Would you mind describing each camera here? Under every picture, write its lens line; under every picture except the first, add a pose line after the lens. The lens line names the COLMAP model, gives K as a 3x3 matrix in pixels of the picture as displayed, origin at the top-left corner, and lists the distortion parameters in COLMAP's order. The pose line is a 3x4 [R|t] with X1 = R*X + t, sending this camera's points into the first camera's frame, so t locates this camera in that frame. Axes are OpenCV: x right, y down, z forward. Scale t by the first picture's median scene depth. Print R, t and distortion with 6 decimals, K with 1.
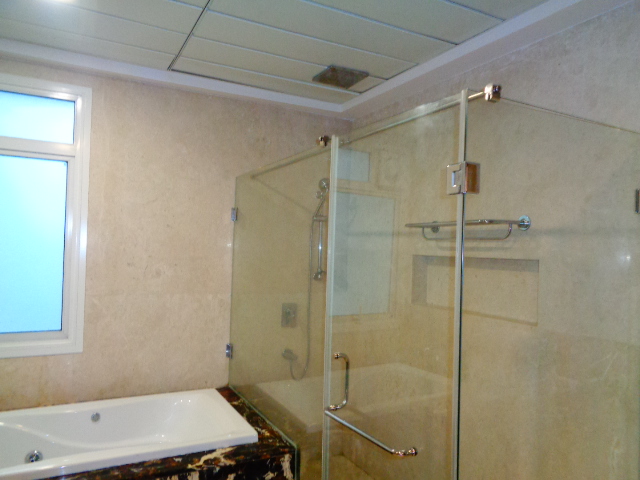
lens RADIAL K [[481.3, 0, 320.0], [0, 481.3, 240.0], [0, 0, 1]] dist [-0.006086, 0.011451]
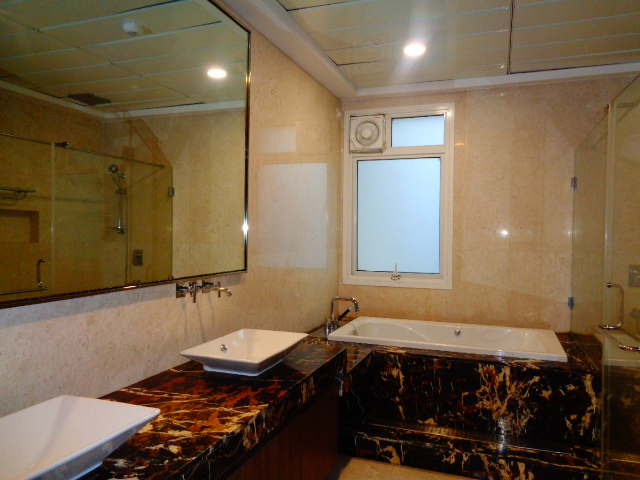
lens RADIAL K [[481.3, 0, 320.0], [0, 481.3, 240.0], [0, 0, 1]] dist [-0.006086, 0.011451]
pose [[0.663563, -0.014450, -0.747981, 0.312253], [0.022537, 0.999746, 0.000680, 0.076404], [0.747781, -0.017309, 0.663720, -0.233706]]
